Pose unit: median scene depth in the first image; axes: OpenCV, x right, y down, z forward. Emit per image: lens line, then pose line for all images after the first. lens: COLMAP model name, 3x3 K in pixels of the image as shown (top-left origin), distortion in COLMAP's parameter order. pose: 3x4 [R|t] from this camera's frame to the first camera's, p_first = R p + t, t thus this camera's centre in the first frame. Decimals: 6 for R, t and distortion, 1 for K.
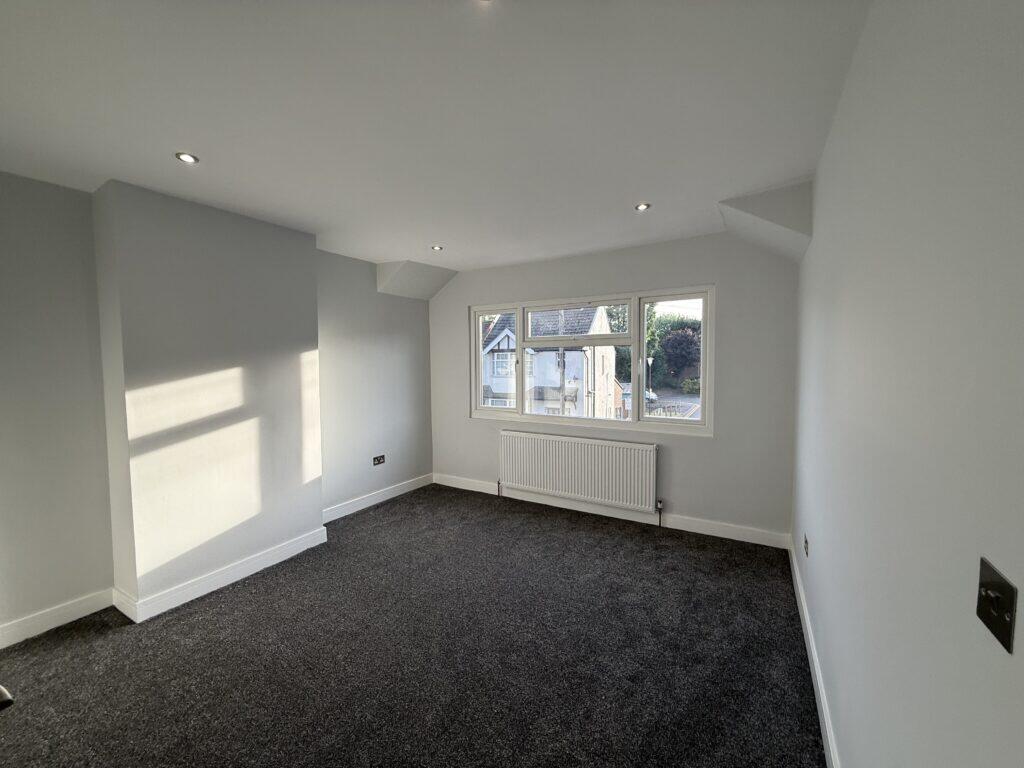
lens RADIAL K [[407.1, 0, 515.7], [0, 407.1, 386.8], [0, 0, 1]] dist [-0.000940, 0.000293]
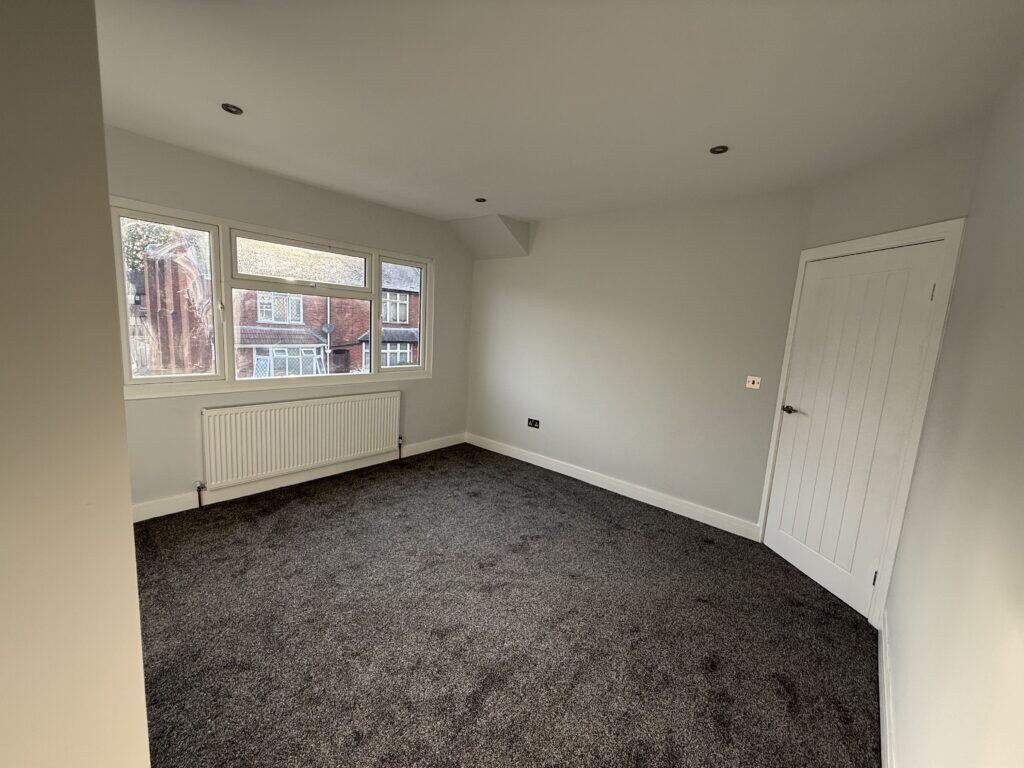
lens RADIAL K [[407.1, 0, 508.2], [0, 407.1, 385.2], [0, 0, 1]] dist [-0.000940, 0.000293]
pose [[0.184240, -0.127875, 0.974527, -0.962108], [-0.003486, 0.991409, 0.130749, -0.033881], [-0.982875, -0.027486, 0.182212, 0.645993]]
